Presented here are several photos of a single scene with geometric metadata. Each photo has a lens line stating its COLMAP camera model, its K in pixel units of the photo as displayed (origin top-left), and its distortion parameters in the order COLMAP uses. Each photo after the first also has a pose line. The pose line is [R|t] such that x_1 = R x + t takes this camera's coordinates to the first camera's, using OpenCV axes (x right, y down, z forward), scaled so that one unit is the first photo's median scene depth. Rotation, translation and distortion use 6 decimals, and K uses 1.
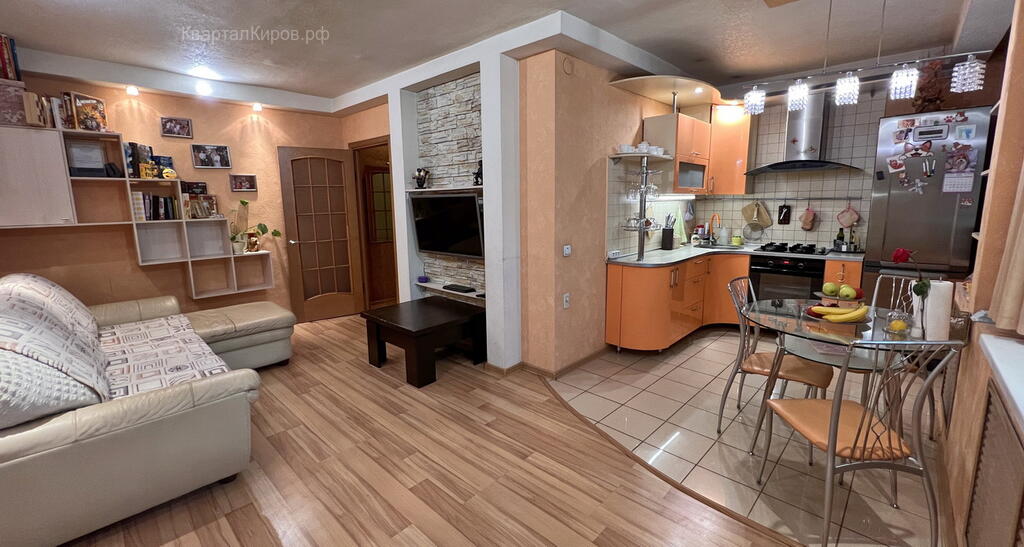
lens RADIAL K [[415.6, 0, 513.0], [0, 415.6, 262.7], [0, 0, 1]] dist [-0.002085, 0.000649]
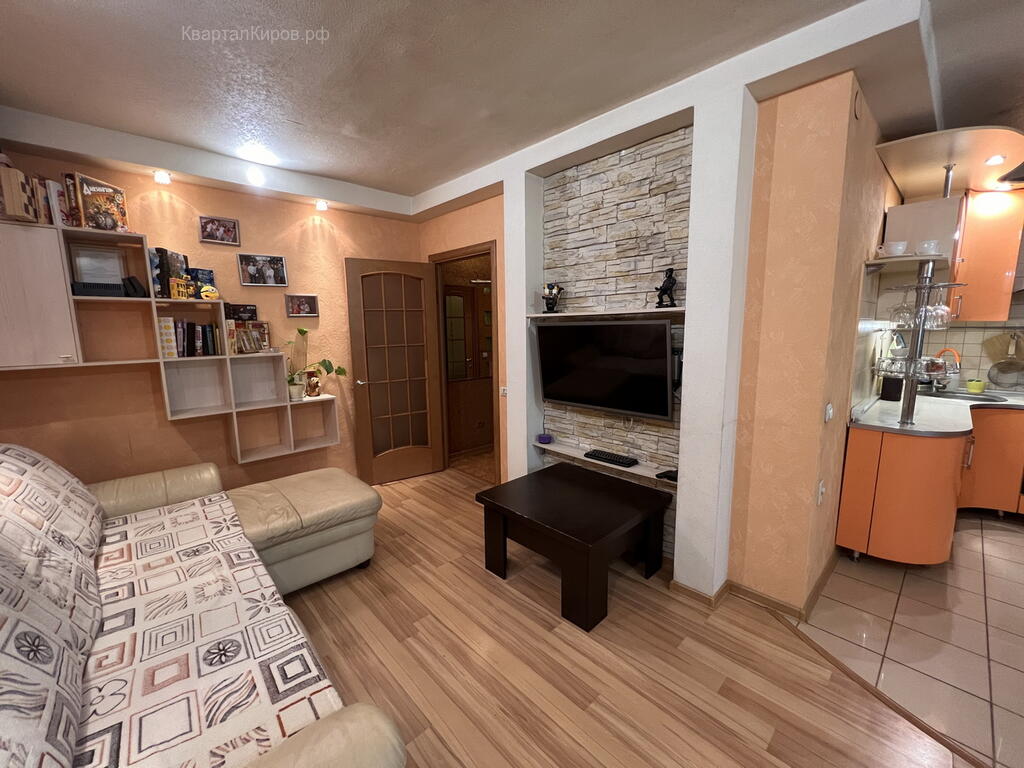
lens RADIAL K [[414.3, 0, 510.7], [0, 414.3, 384.7], [0, 0, 1]] dist [-0.002366, 0.000790]
pose [[0.998294, 0.008767, -0.057723, -0.276398], [-0.009260, 0.999923, -0.008284, -0.055835], [0.057646, 0.008805, 0.998298, 0.330505]]
